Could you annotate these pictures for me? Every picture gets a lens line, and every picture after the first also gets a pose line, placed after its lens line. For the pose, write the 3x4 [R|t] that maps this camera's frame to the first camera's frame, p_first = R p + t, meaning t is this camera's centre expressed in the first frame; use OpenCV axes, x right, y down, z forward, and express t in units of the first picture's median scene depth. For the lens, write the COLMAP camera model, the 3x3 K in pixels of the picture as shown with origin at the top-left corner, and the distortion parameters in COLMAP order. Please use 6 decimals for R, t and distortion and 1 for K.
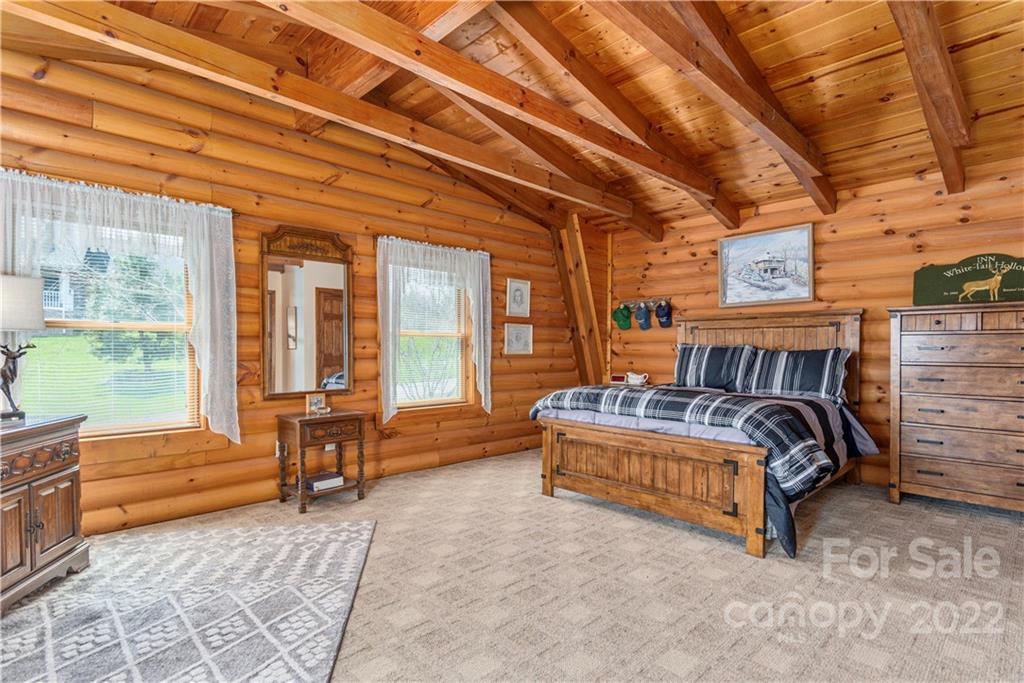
lens RADIAL K [[509.3, 0, 513.2], [0, 509.3, 357.6], [0, 0, 1]] dist [0.000575, 0.000246]
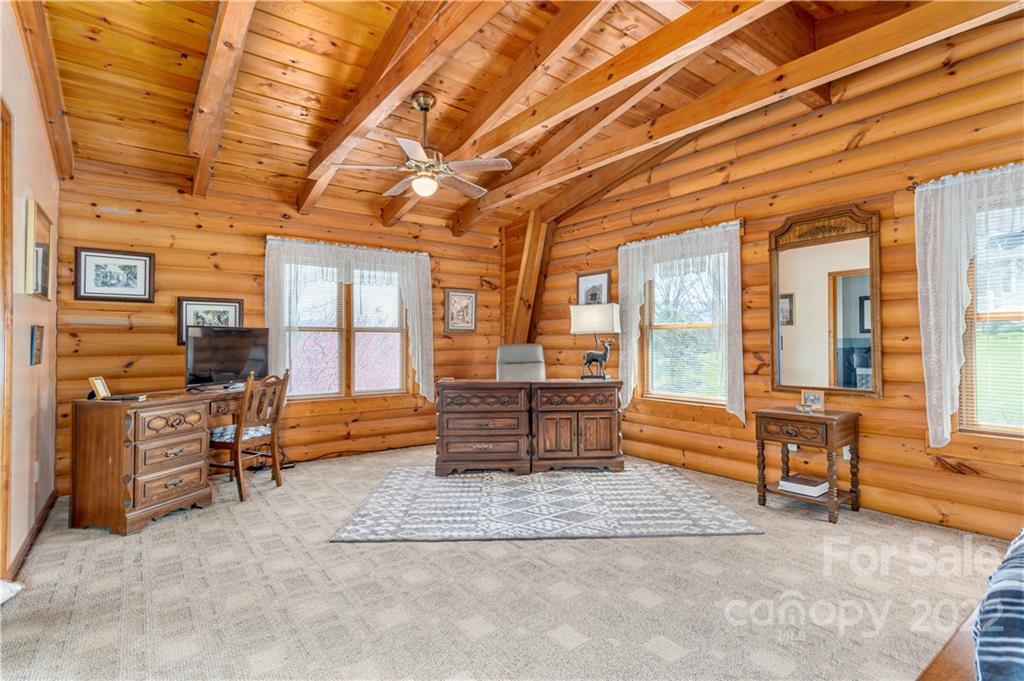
lens RADIAL K [[495.0, 0, 512.0], [0, 495.0, 340.5], [0, 0, 1]] dist [0.001057, 0.000302]
pose [[-0.128883, -0.004903, -0.991648, 0.700571], [-0.009185, 0.999951, -0.003750, -0.012158], [0.991617, 0.008625, -0.128922, 0.713877]]
